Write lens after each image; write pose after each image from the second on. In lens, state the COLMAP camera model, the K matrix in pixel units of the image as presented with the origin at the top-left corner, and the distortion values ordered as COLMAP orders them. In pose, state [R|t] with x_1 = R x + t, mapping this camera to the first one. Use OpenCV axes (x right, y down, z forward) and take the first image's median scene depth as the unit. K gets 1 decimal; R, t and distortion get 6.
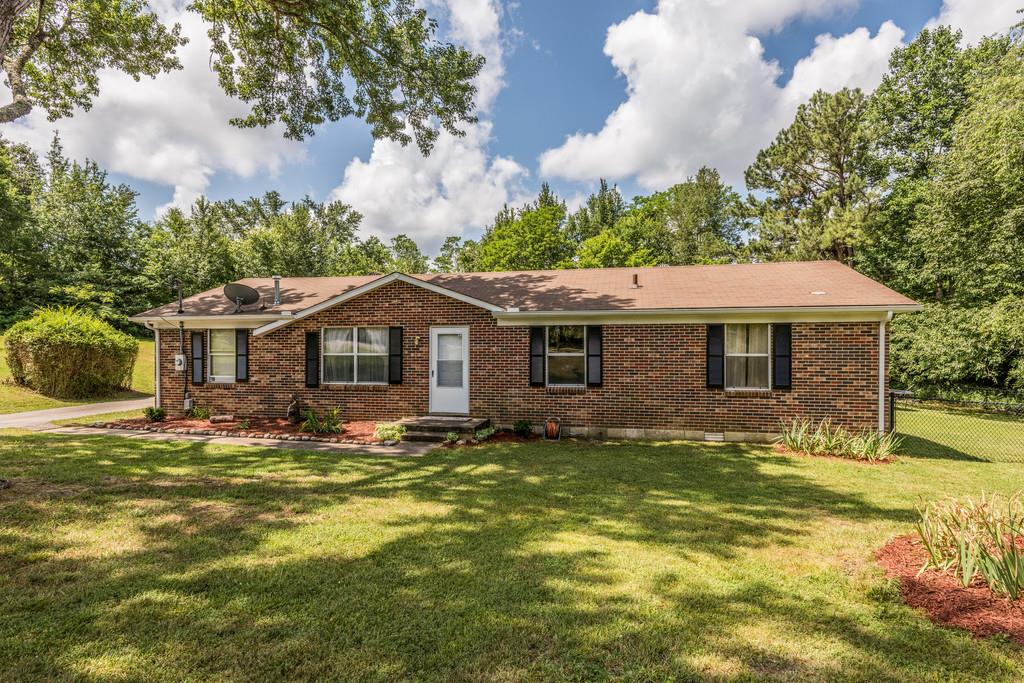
lens RADIAL K [[464.6, 0, 513.6], [0, 464.6, 332.1], [0, 0, 1]] dist [-0.004808, -0.000328]
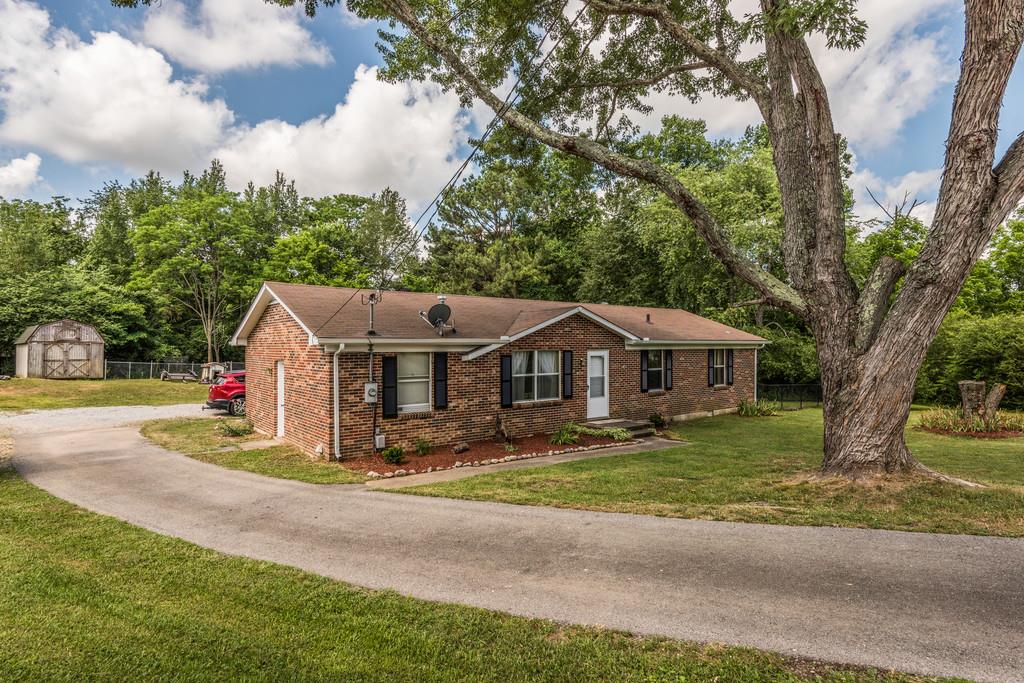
lens RADIAL K [[464.6, 0, 516.5], [0, 464.6, 348.5], [0, 0, 1]] dist [-0.004808, -0.000328]
pose [[0.727074, 0.004860, 0.686542, -1.140377], [0.013951, 0.999664, -0.021851, 0.008028], [-0.686417, 0.025465, 0.726762, 0.211880]]
